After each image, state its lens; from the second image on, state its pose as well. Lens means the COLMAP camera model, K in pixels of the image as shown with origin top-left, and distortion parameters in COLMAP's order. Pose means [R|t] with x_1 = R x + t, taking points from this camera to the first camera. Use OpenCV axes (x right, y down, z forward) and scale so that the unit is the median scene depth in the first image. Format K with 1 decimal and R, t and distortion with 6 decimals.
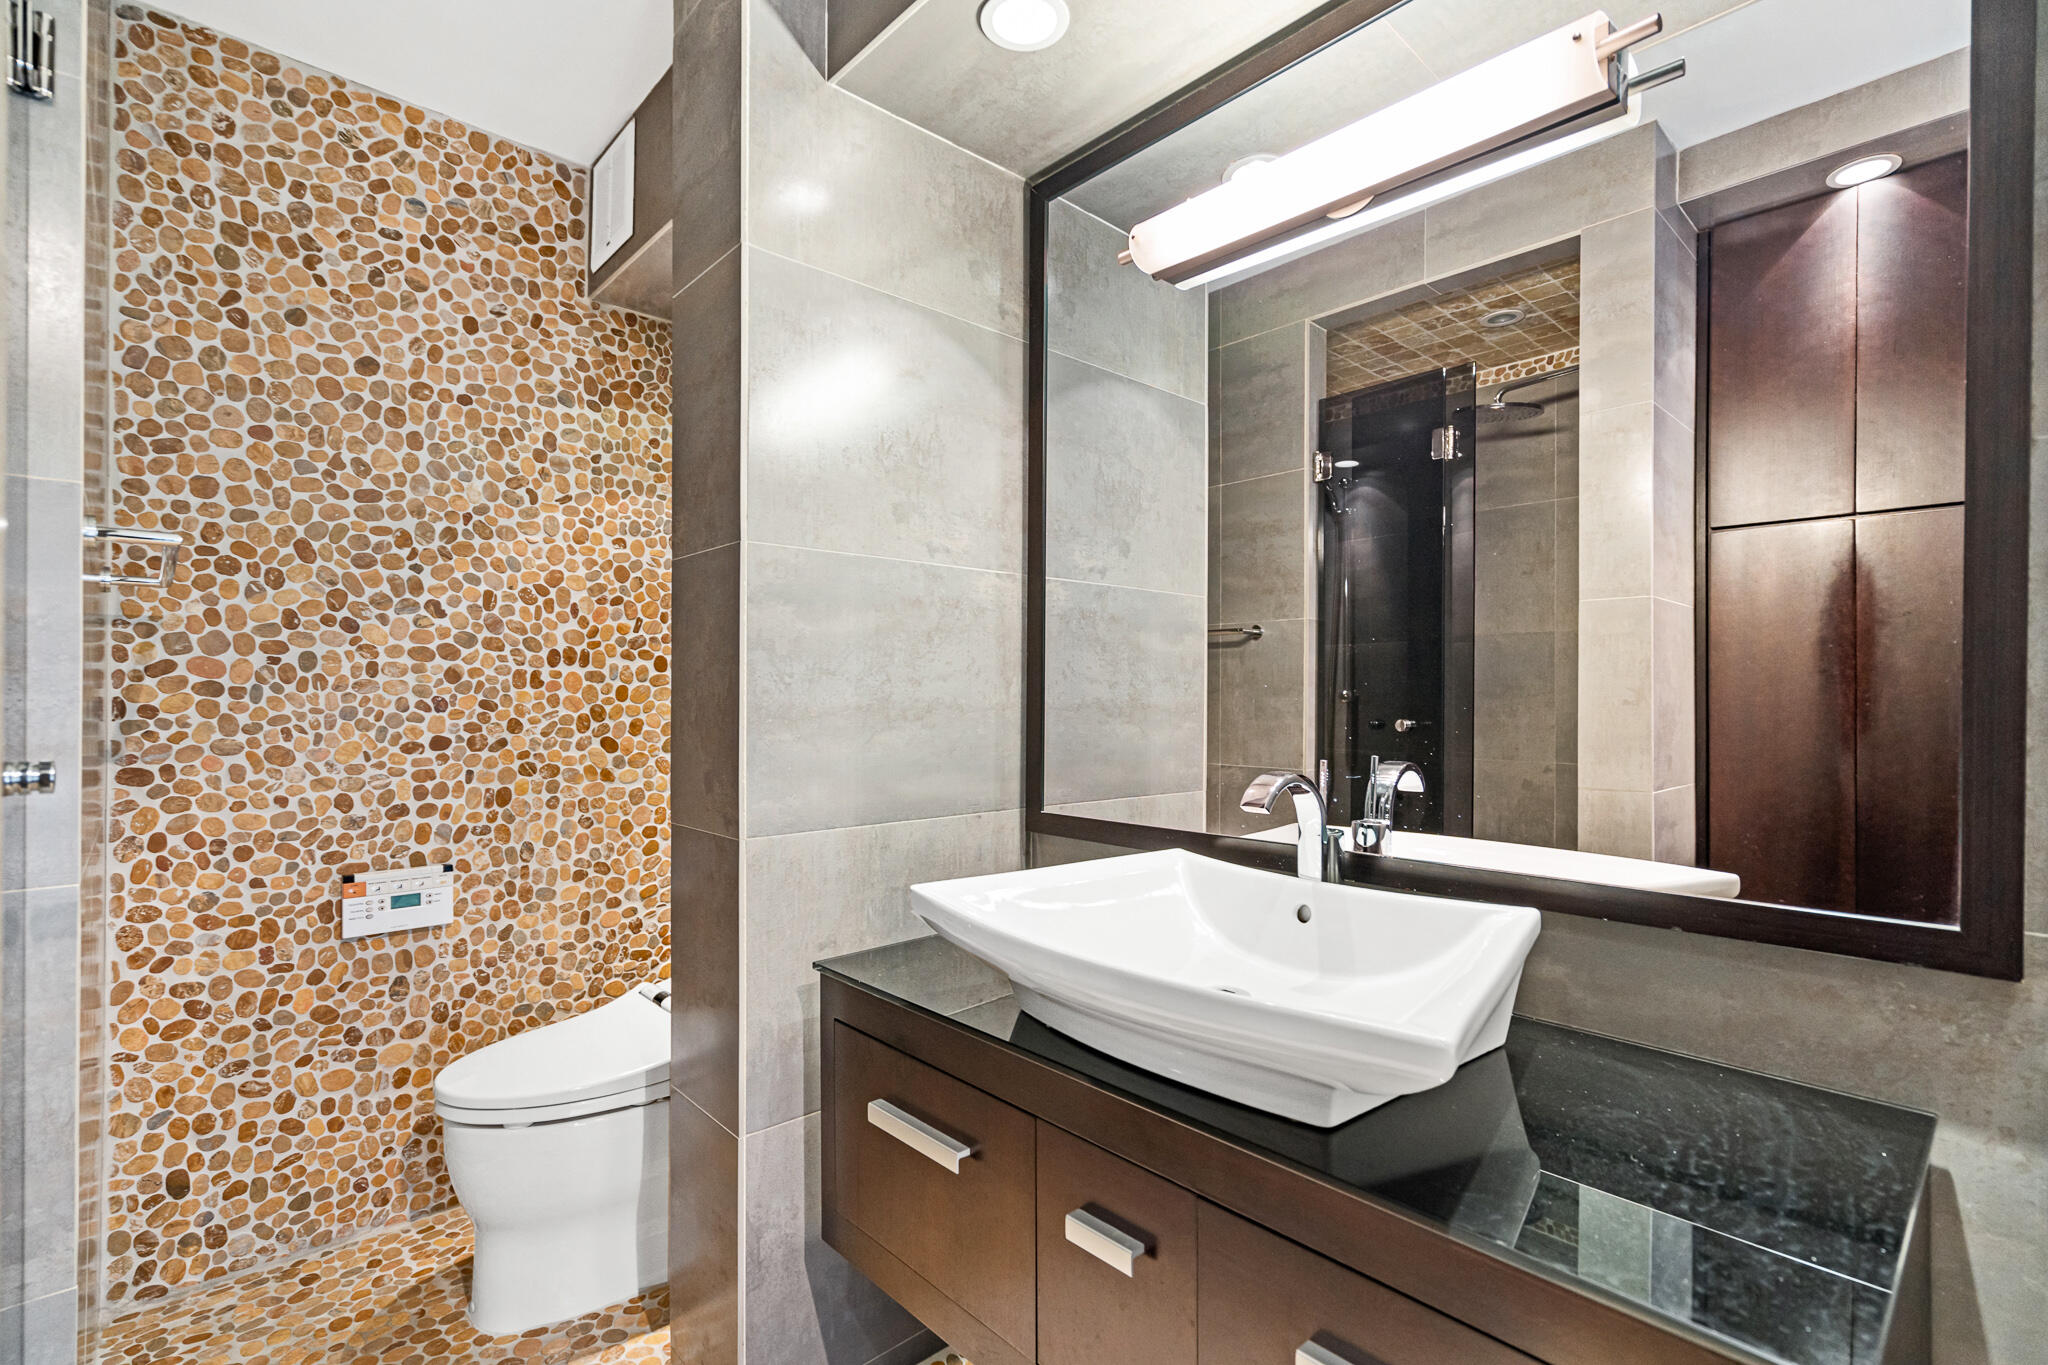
lens RADIAL K [[935.1, 0, 1018.8], [0, 935.1, 692.5], [0, 0, 1]] dist [0.000506, -0.000697]
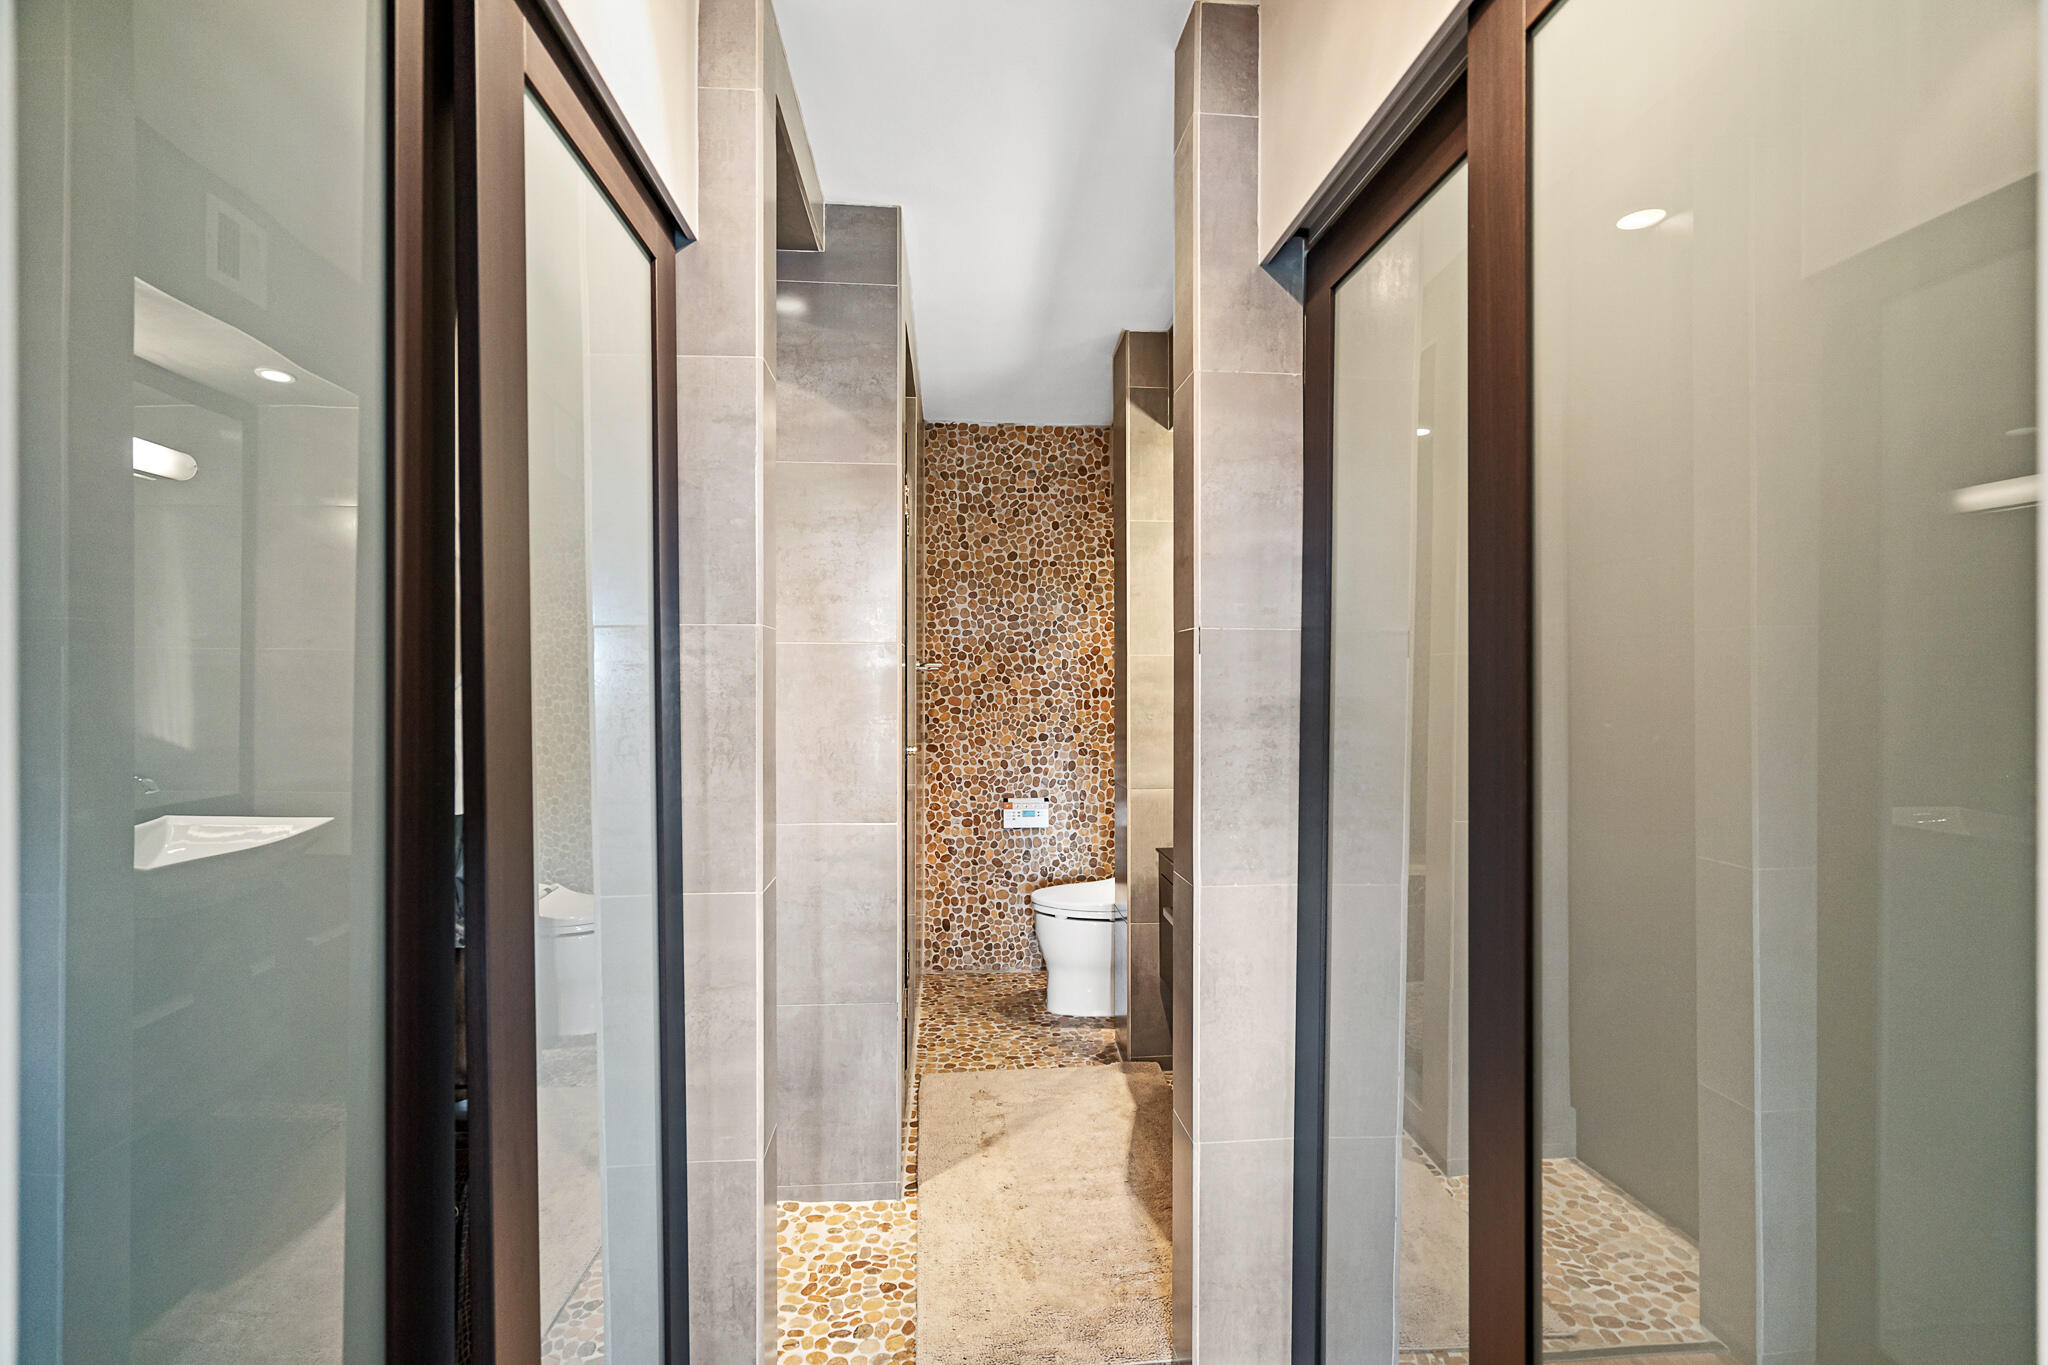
lens RADIAL K [[935.1, 0, 1025.1], [0, 935.1, 680.2], [0, 0, 1]] dist [0.000506, -0.000697]
pose [[0.784336, -0.001333, -0.620335, 0.646119], [0.003374, 0.999992, 0.002118, -0.078710], [0.620327, -0.003754, 0.784334, -0.647902]]
